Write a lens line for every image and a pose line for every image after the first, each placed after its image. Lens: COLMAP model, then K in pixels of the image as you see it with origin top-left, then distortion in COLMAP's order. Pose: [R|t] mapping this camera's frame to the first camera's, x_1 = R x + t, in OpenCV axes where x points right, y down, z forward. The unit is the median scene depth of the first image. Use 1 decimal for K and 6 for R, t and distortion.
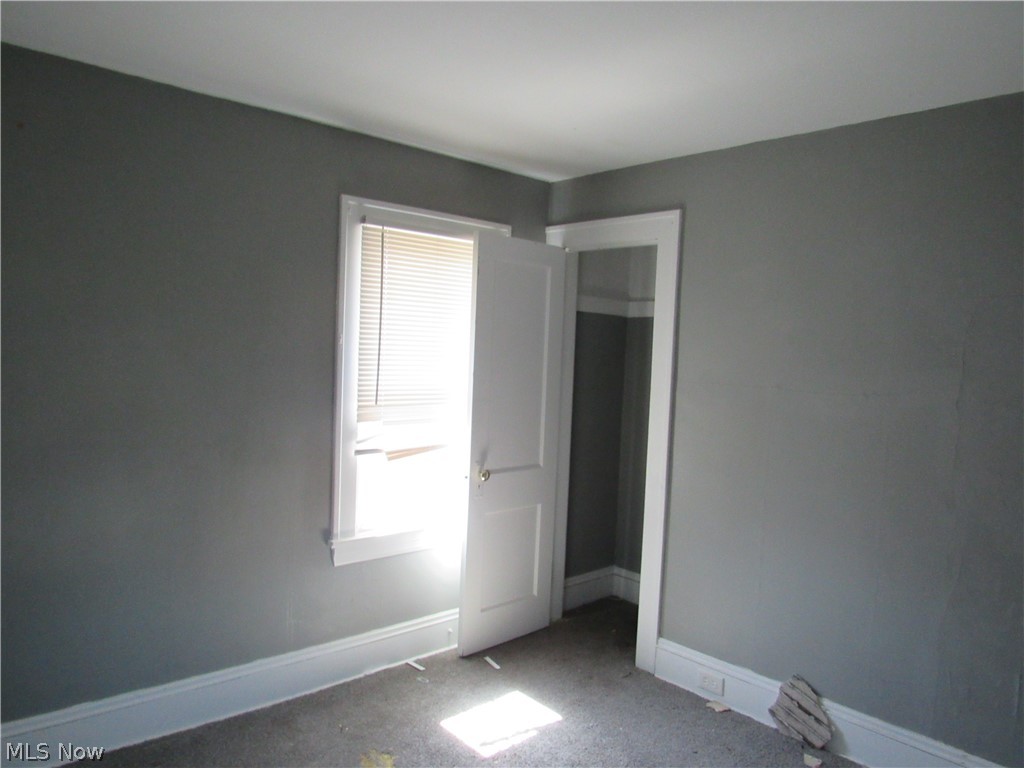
lens RADIAL K [[736.7, 0, 514.1], [0, 736.7, 384.3], [0, 0, 1]] dist [-0.023692, -0.009205]
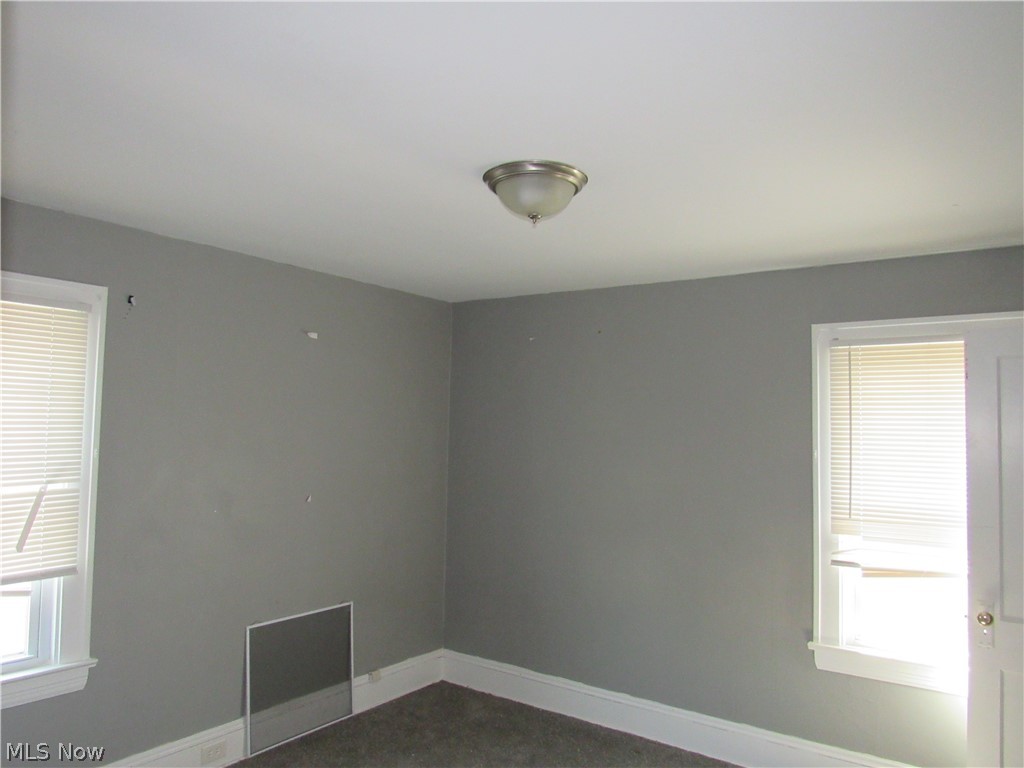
lens RADIAL K [[736.7, 0, 514.1], [0, 736.7, 384.3], [0, 0, 1]] dist [-0.023692, -0.009205]
pose [[0.217823, -0.088667, -0.971952, 0.719119], [-0.055484, 0.993129, -0.103033, -0.026552], [0.974410, 0.076371, 0.211407, 0.318063]]
